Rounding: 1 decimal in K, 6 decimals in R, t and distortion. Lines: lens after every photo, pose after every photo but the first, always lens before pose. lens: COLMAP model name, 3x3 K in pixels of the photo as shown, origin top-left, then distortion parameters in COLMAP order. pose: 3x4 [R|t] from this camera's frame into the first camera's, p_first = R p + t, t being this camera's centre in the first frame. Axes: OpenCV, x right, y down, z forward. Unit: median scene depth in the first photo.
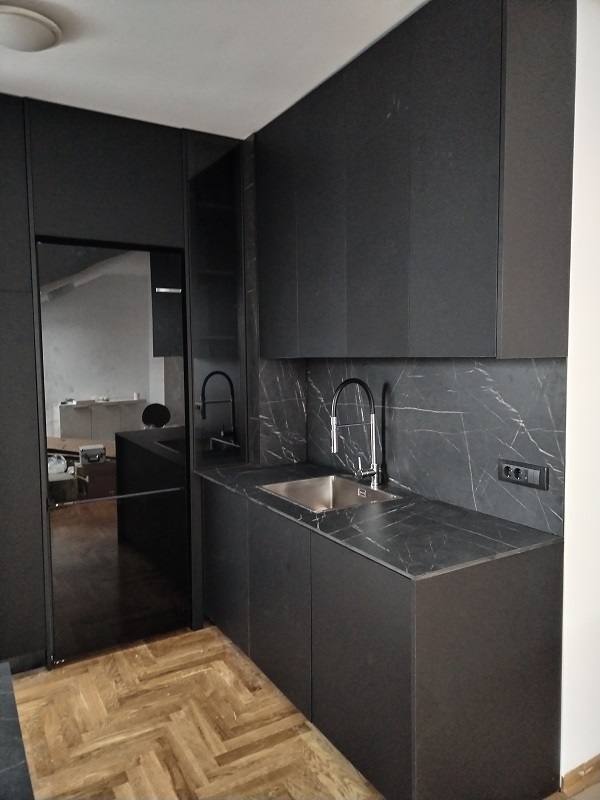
lens RADIAL K [[580.1, 0, 300.0], [0, 580.1, 400.0], [0, 0, 1]] dist [0.046974, -0.029314]
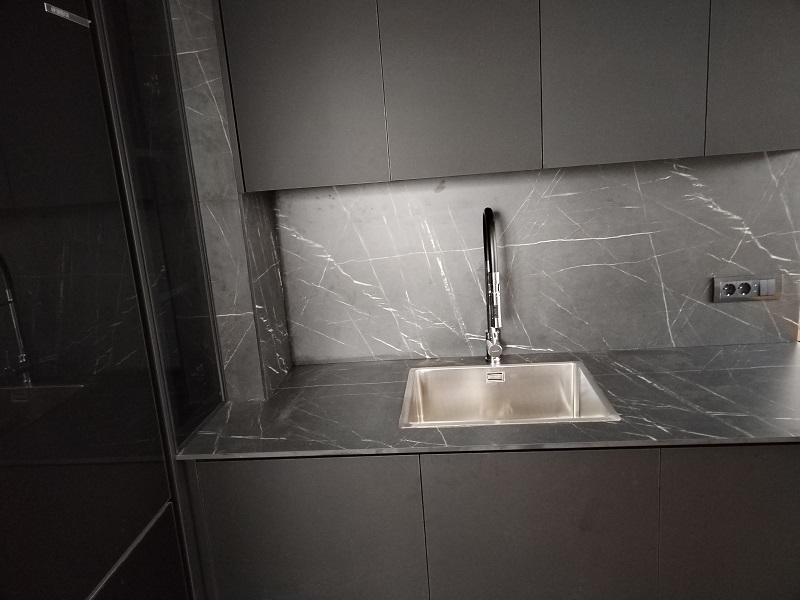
lens RADIAL K [[580.1, 0, 400.0], [0, 580.1, 300.0], [0, 0, 1]] dist [0.046974, -0.029314]
pose [[0.575885, -0.207208, 0.790836, -0.477438], [0.133970, 0.978189, 0.158740, -0.051150], [-0.806479, 0.014532, 0.591084, 0.685061]]
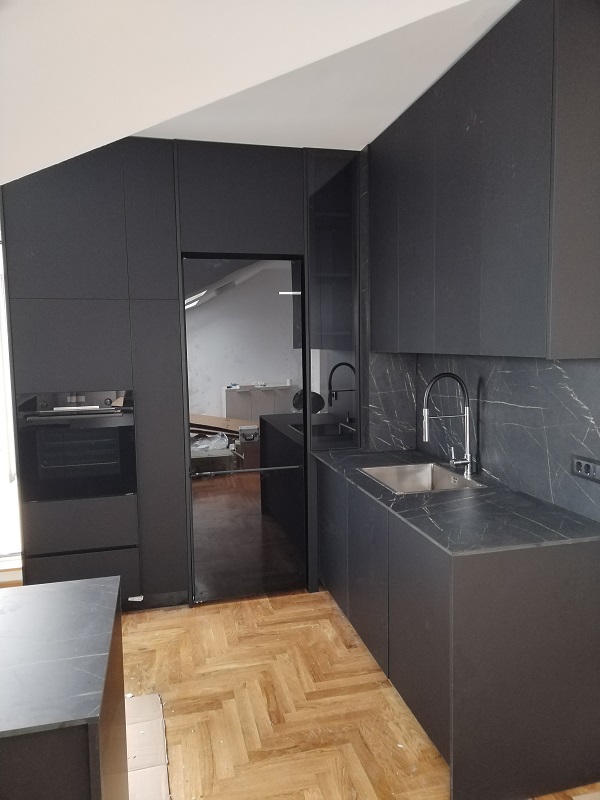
lens RADIAL K [[580.1, 0, 300.0], [0, 580.1, 400.0], [0, 0, 1]] dist [0.046974, -0.029314]
pose [[0.957867, 0.025085, -0.286114, 0.138511], [-0.017864, 0.999453, 0.027823, -0.011741], [0.286656, -0.021539, 0.957792, -0.097753]]
